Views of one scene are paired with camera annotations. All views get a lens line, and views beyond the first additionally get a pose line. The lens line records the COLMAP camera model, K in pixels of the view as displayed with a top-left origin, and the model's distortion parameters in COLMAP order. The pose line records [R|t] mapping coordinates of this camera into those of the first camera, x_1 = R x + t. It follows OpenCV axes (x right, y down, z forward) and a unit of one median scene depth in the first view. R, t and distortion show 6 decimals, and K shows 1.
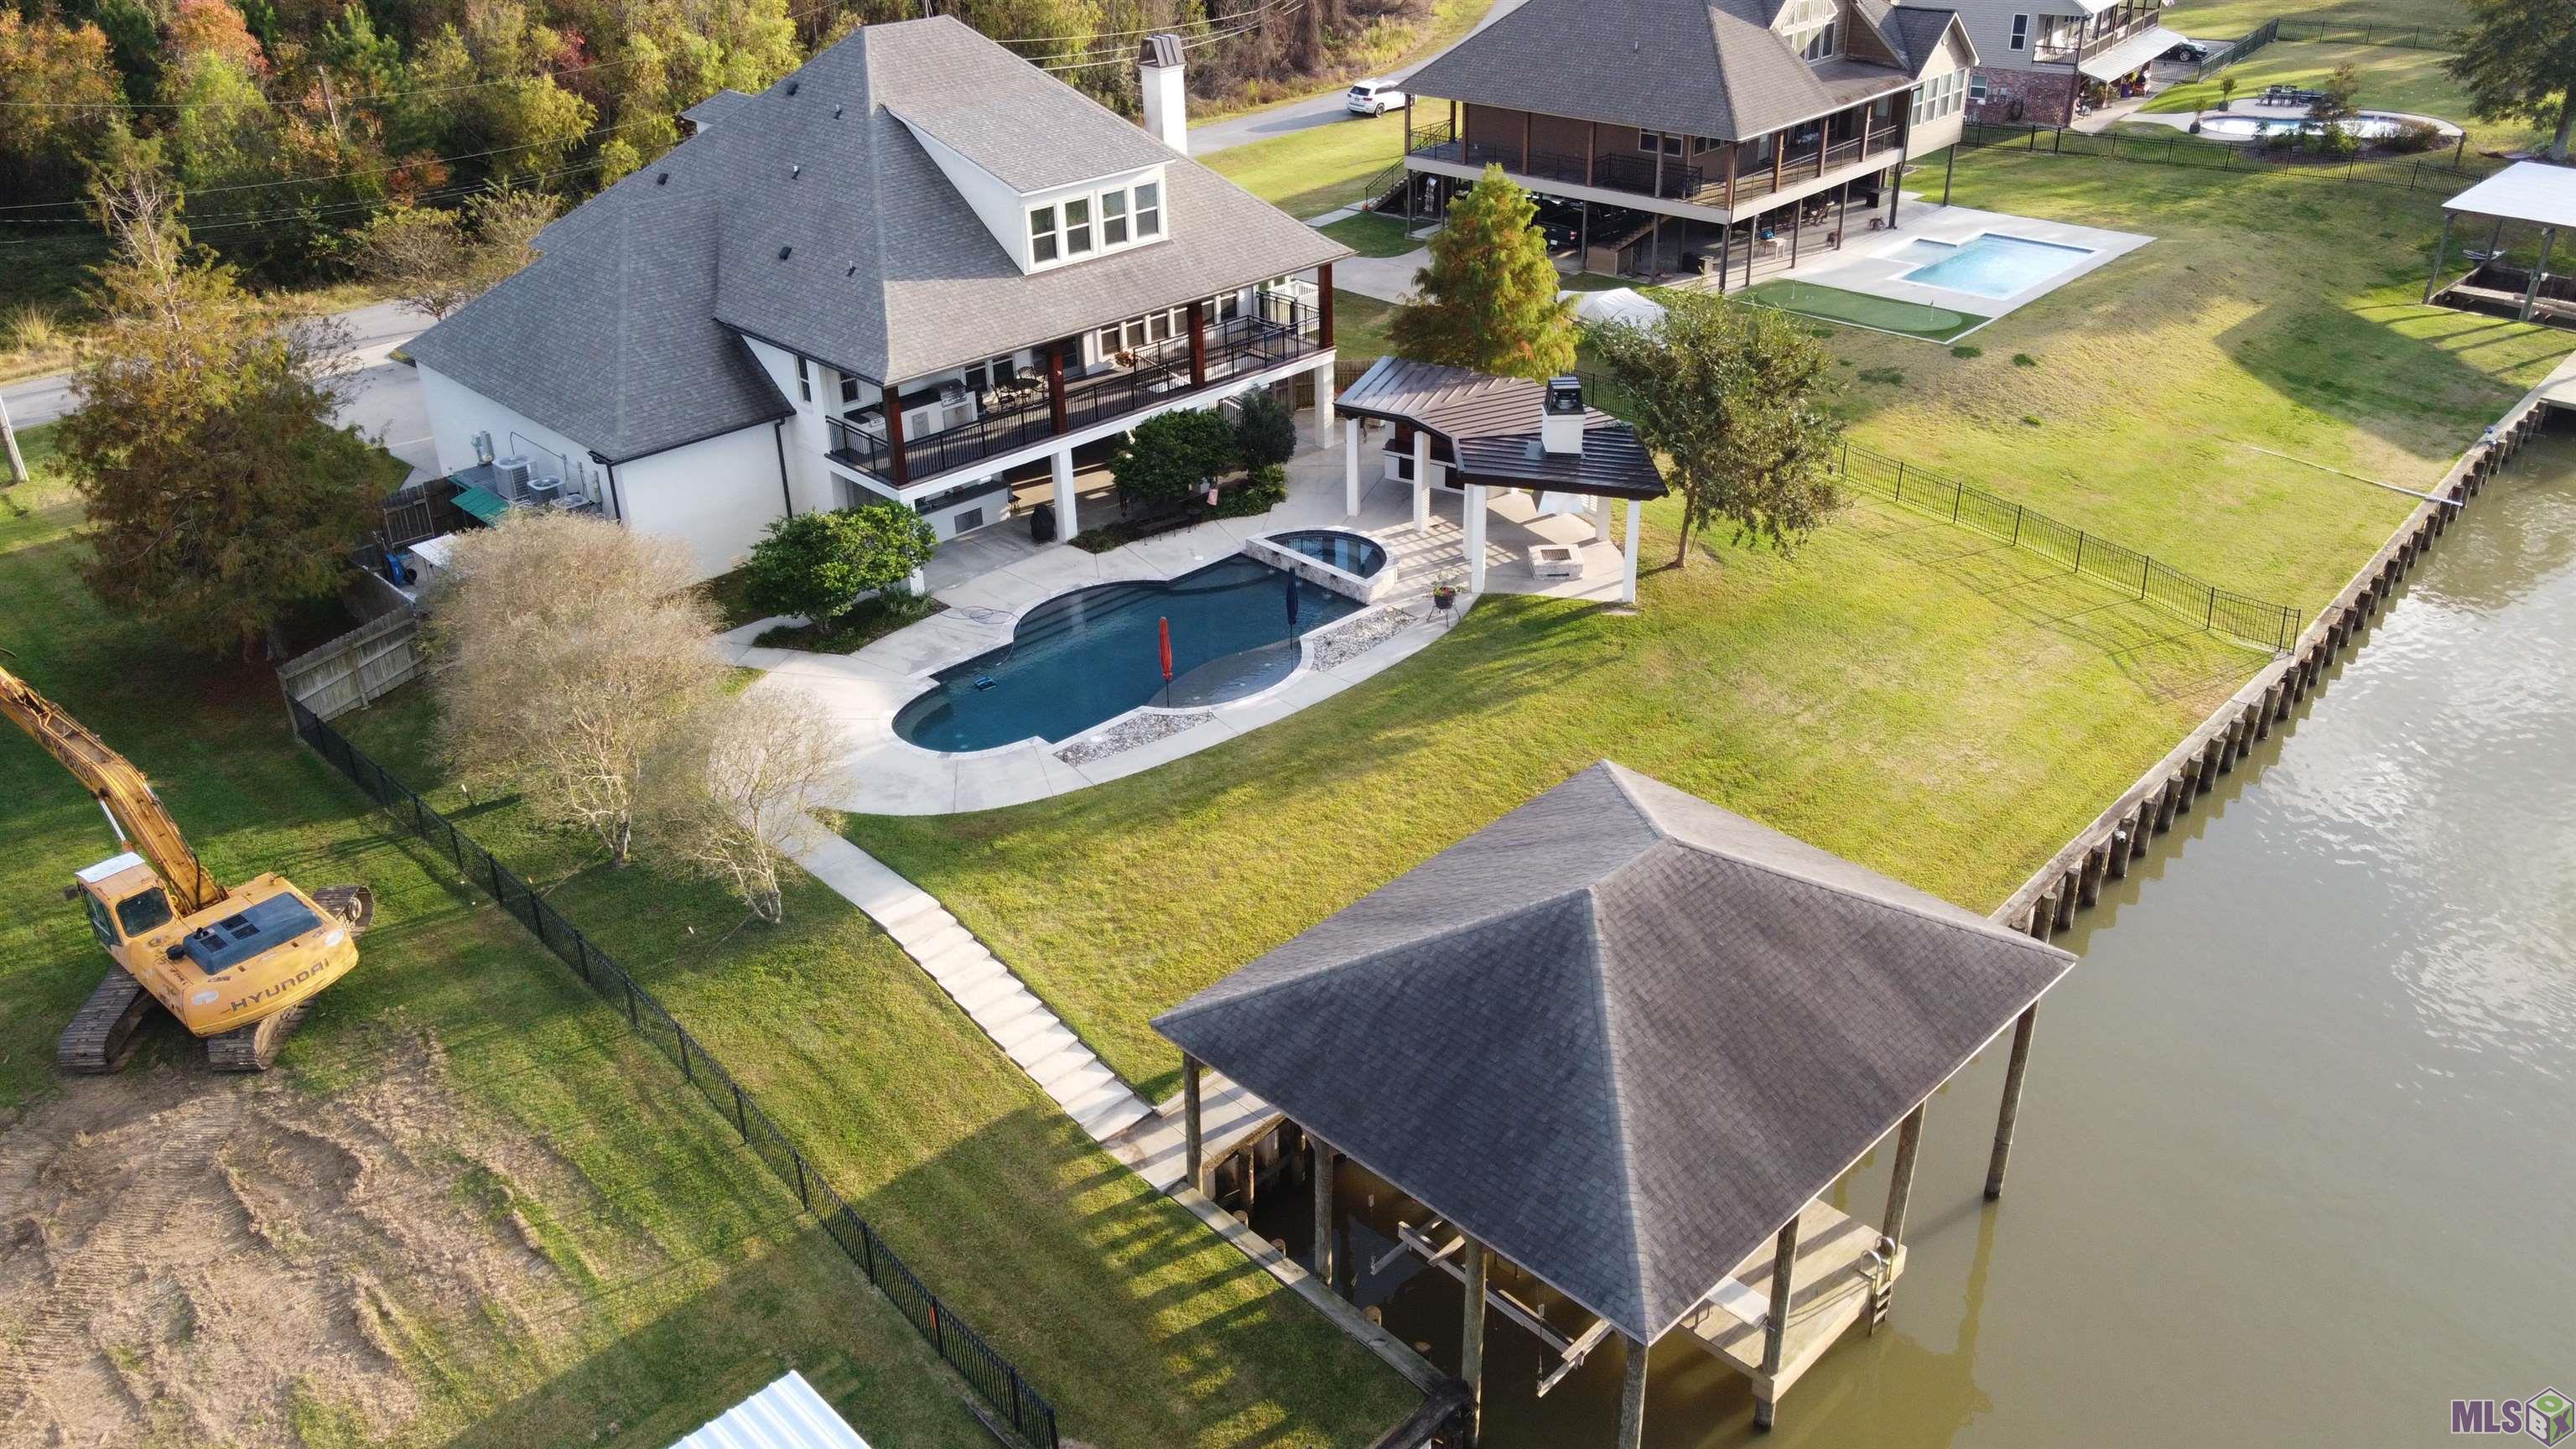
lens RADIAL K [[1975.2, 0, 1289.3], [0, 1975.2, 688.5], [0, 0, 1]] dist [0.000617, 0.031502]
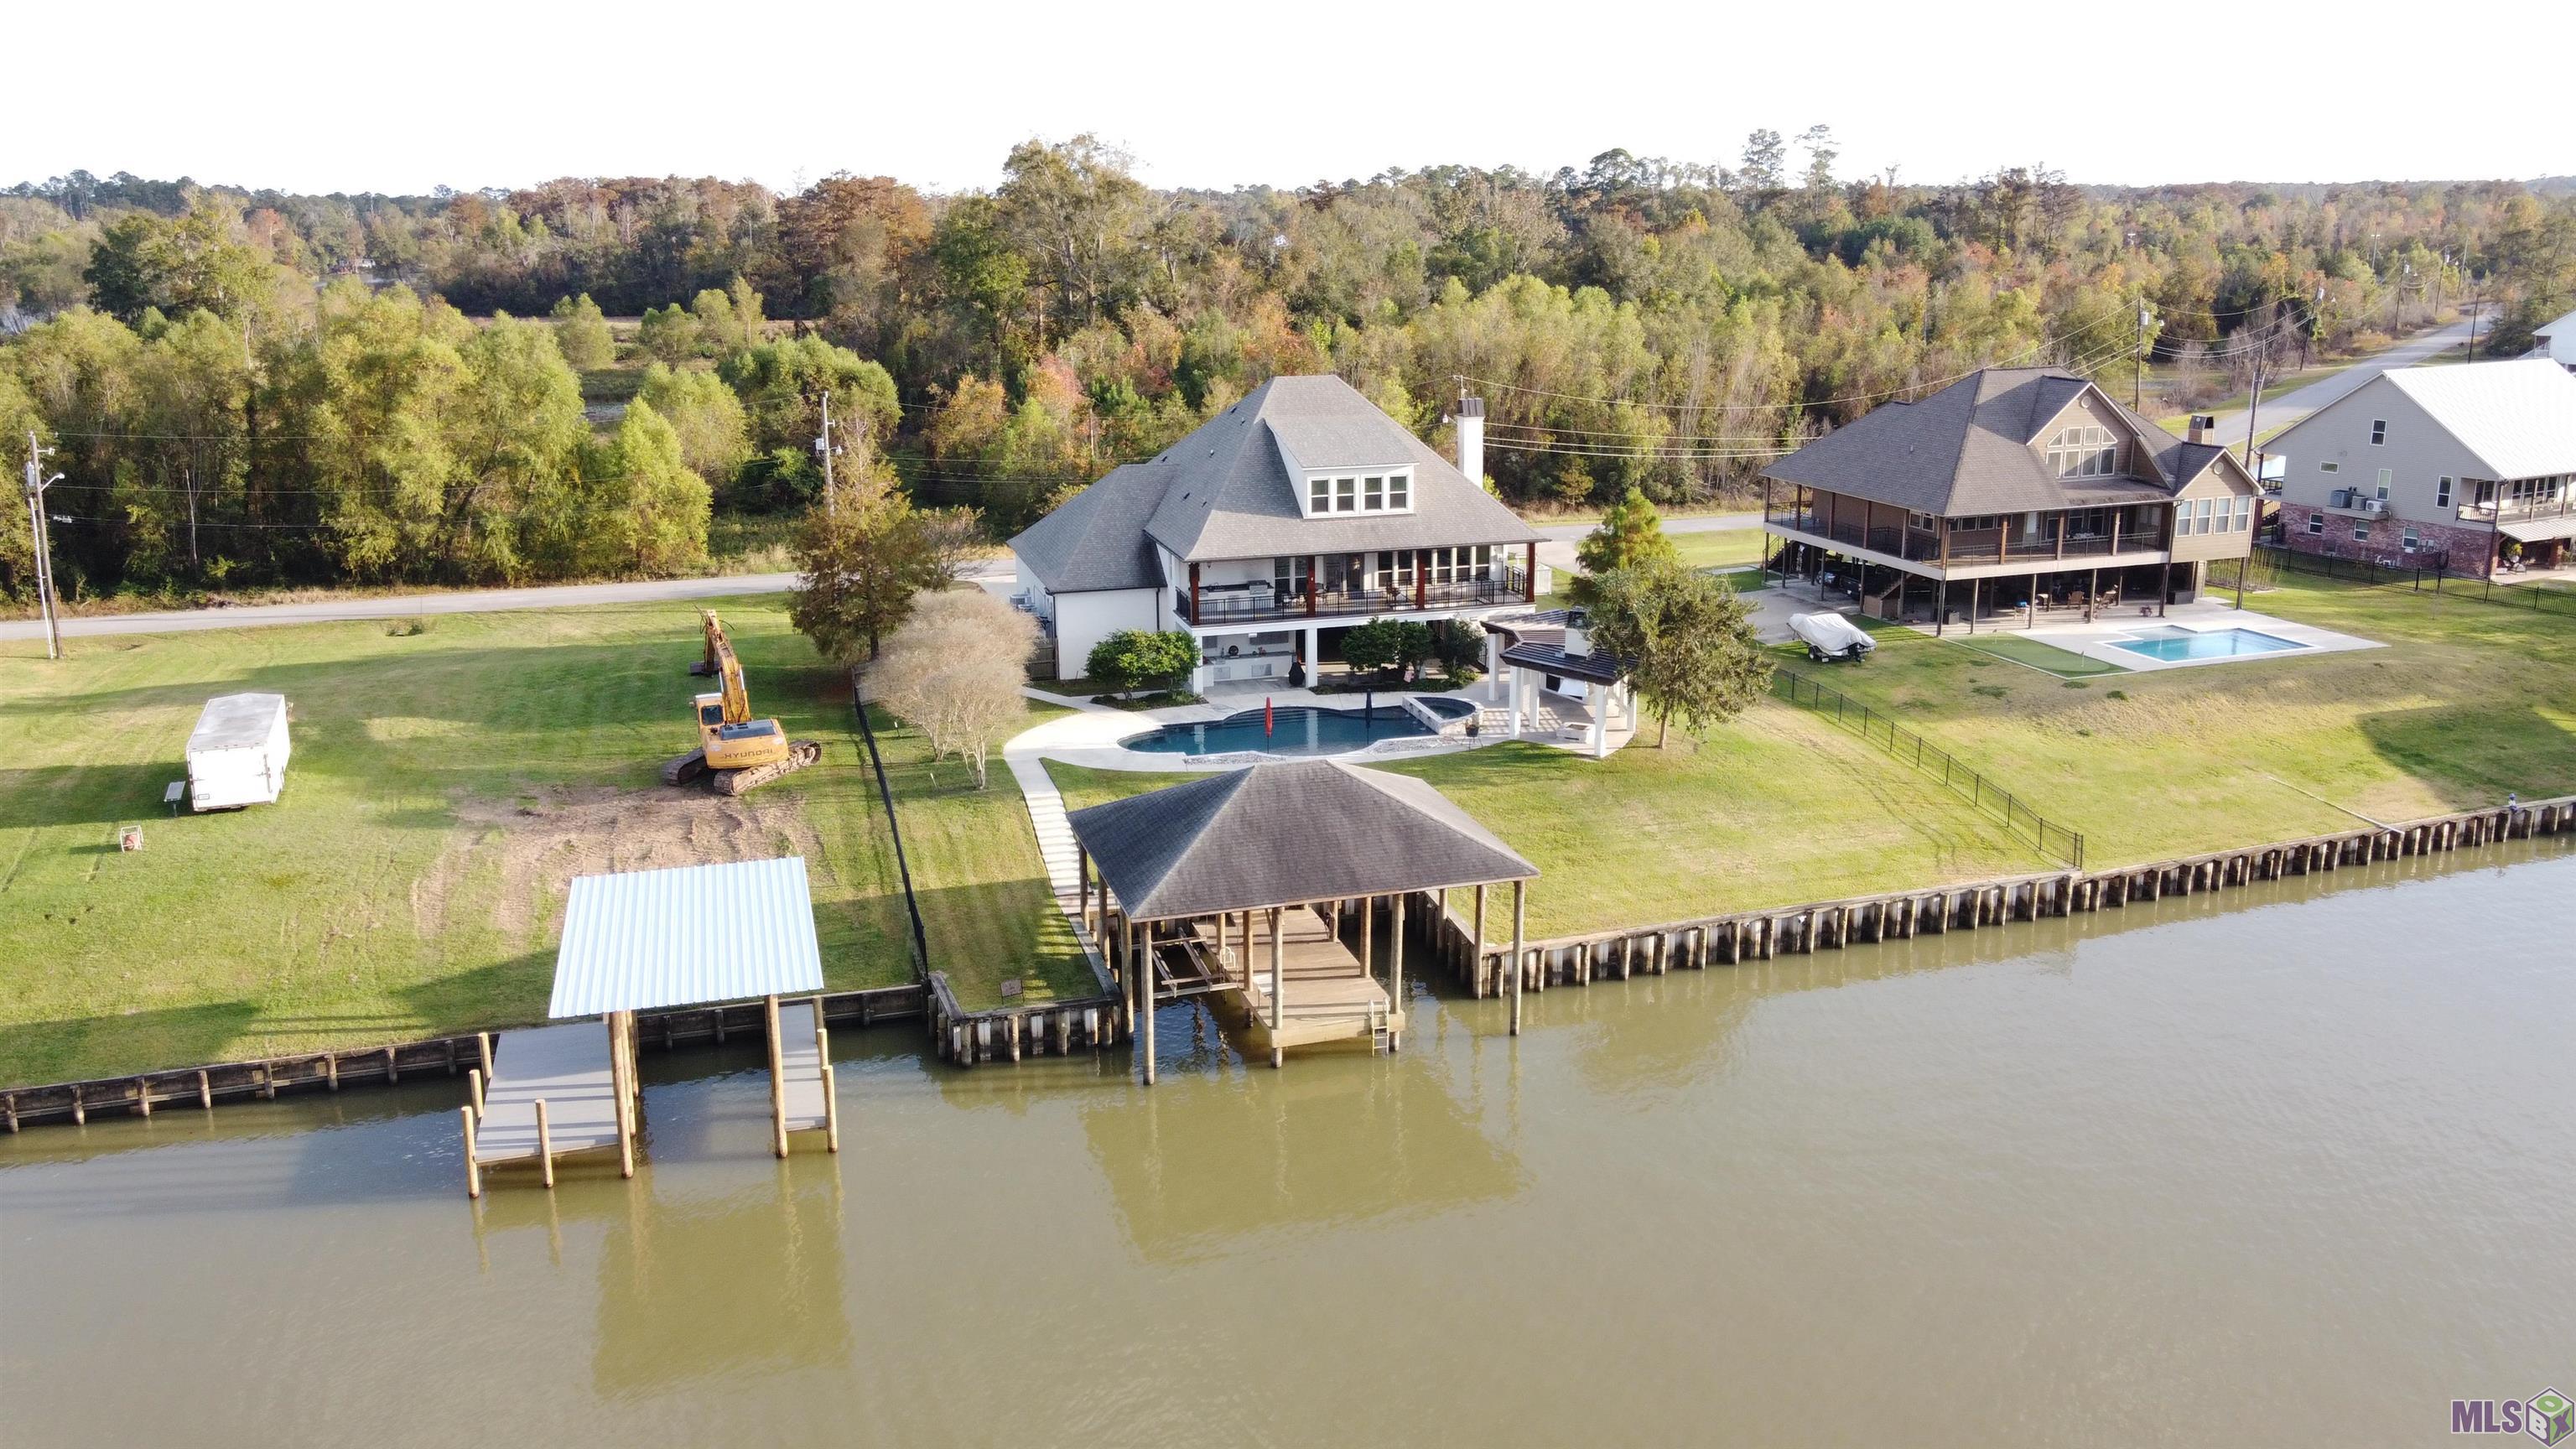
lens RADIAL K [[1975.2, 0, 1296.4], [0, 1975.2, 694.0], [0, 0, 1]] dist [0.000617, 0.031502]
pose [[0.884488, 0.127215, -0.448884, 0.604795], [-0.223690, 0.959948, -0.168710, 0.204003], [0.409443, 0.249633, 0.877519, -0.392951]]
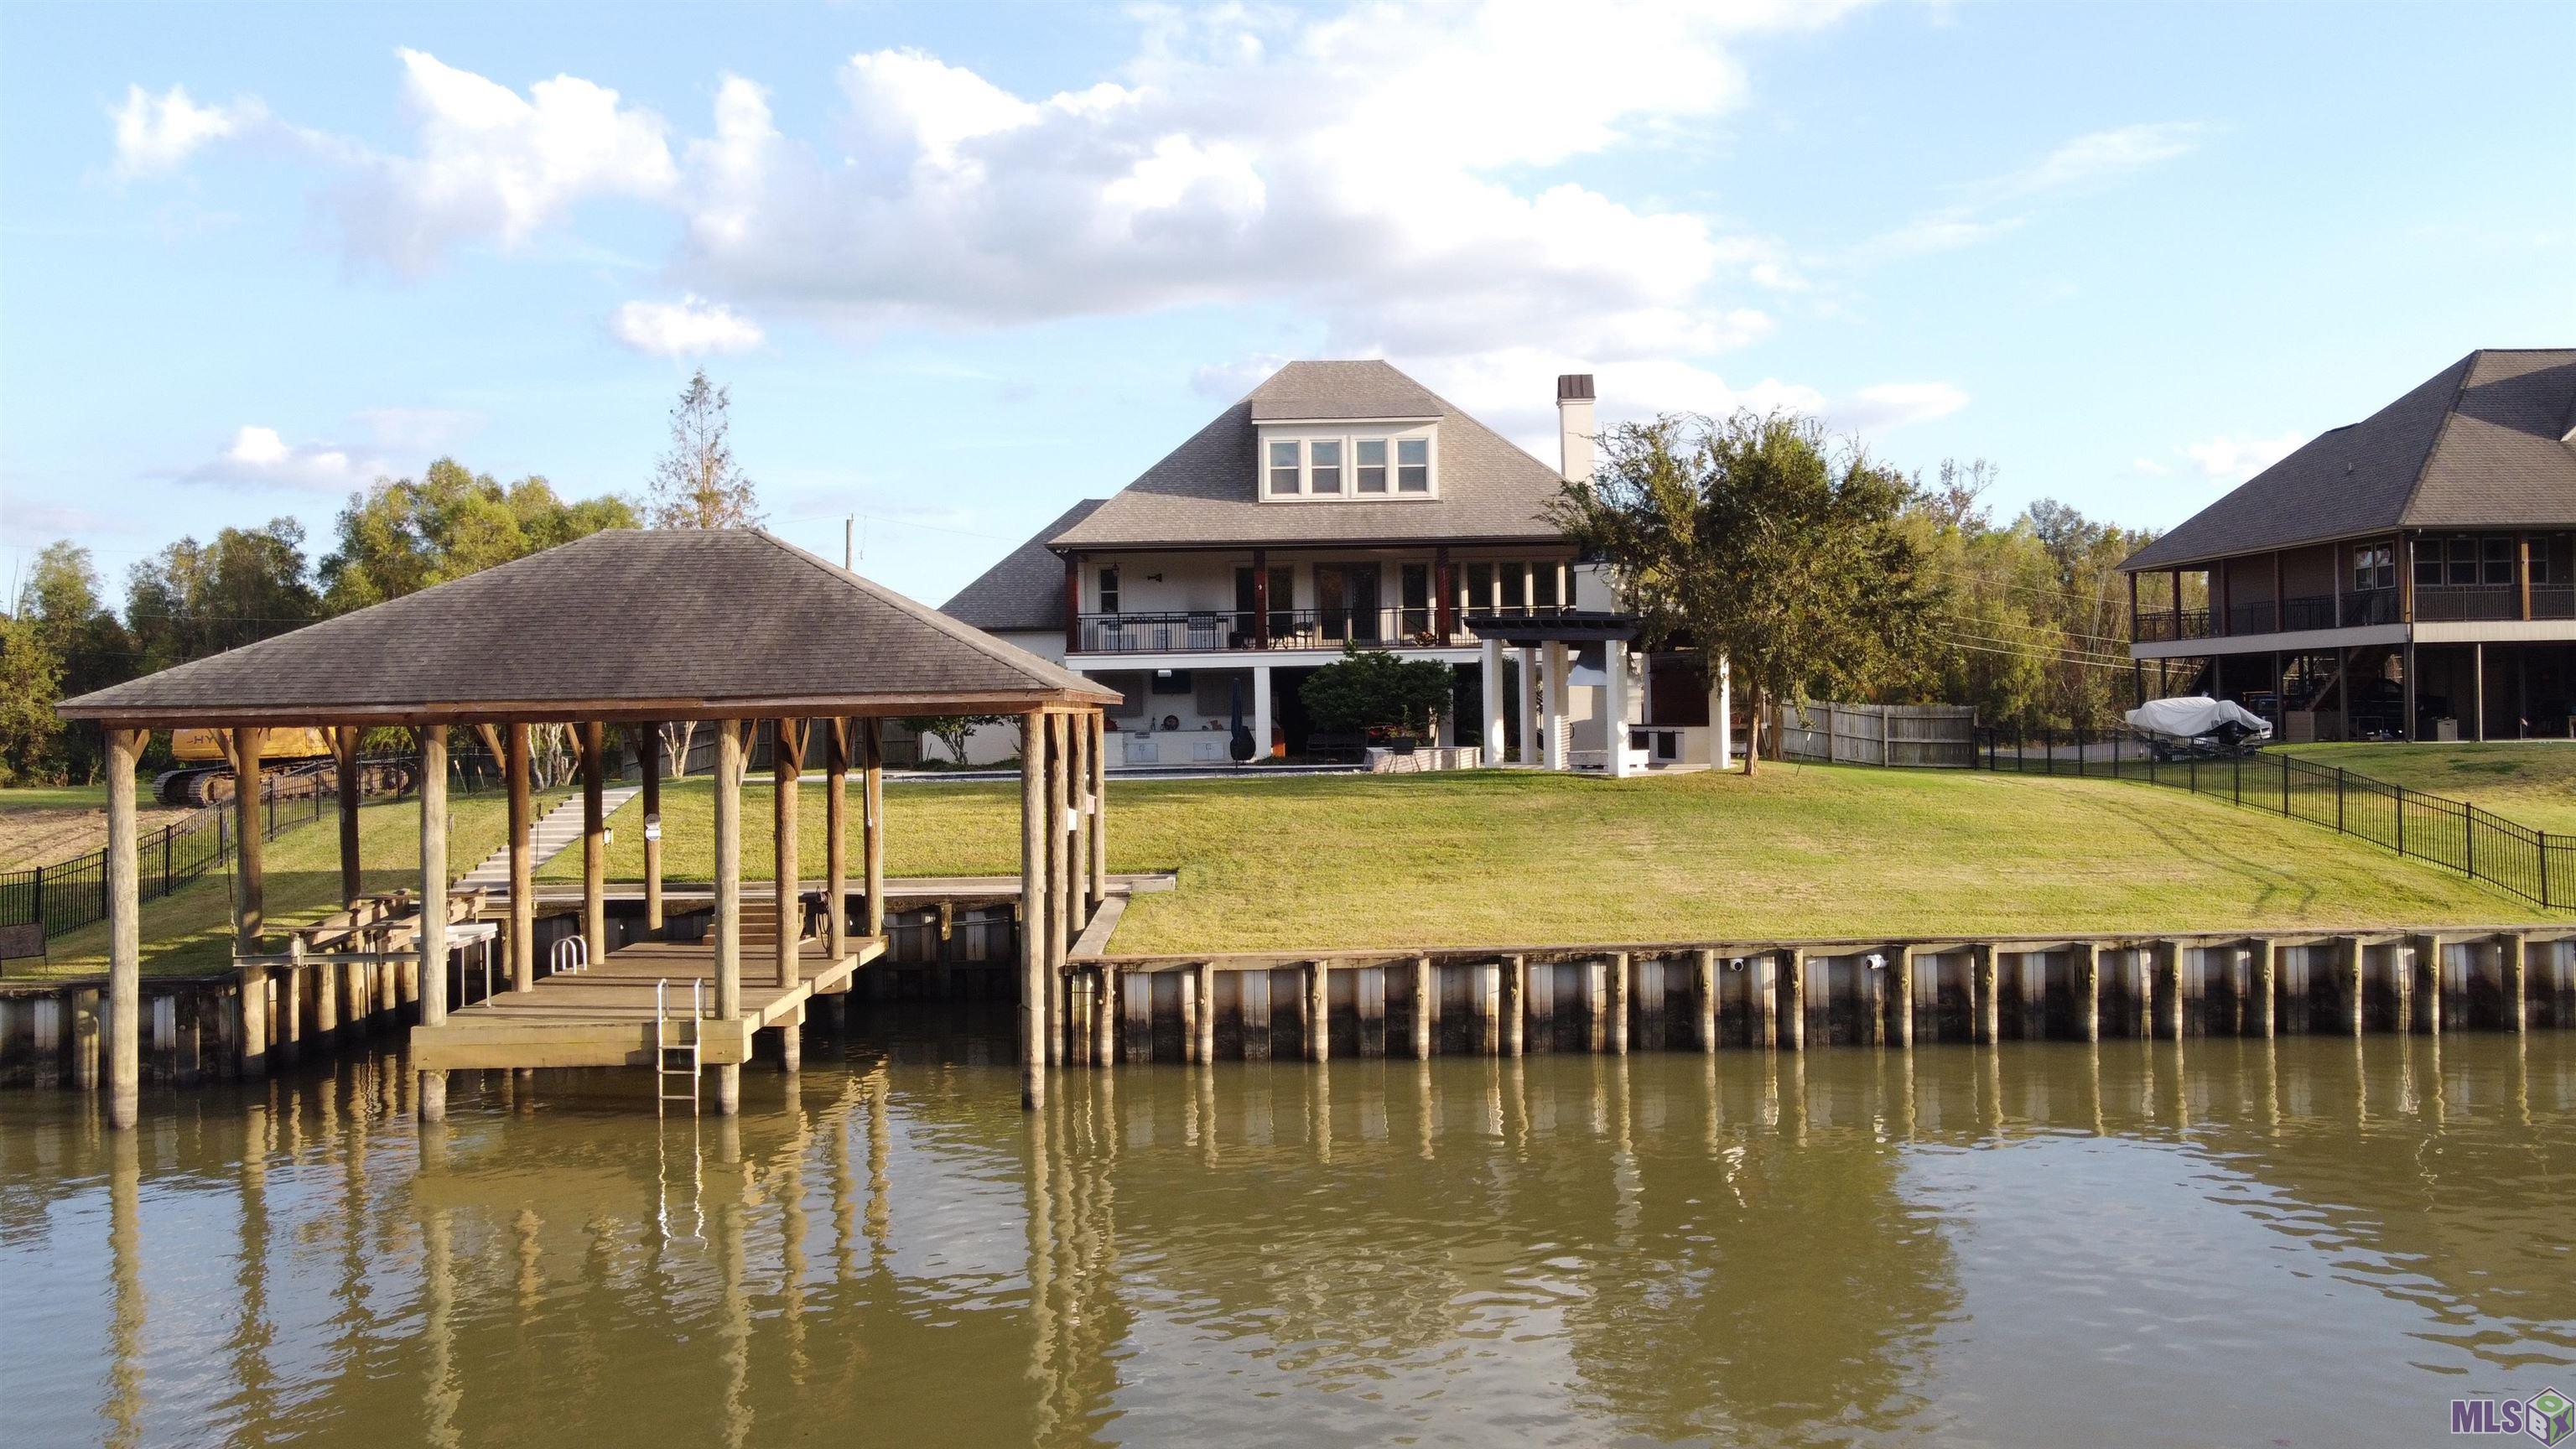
lens RADIAL K [[1975.2, 0, 1284.1], [0, 1975.2, 712.0], [0, 0, 1]] dist [0.000617, 0.031502]
pose [[0.721660, 0.009479, -0.692182, 0.599336], [-0.315073, 0.894831, -0.316237, 0.217408], [0.616389, 0.446304, 0.648751, 0.371563]]
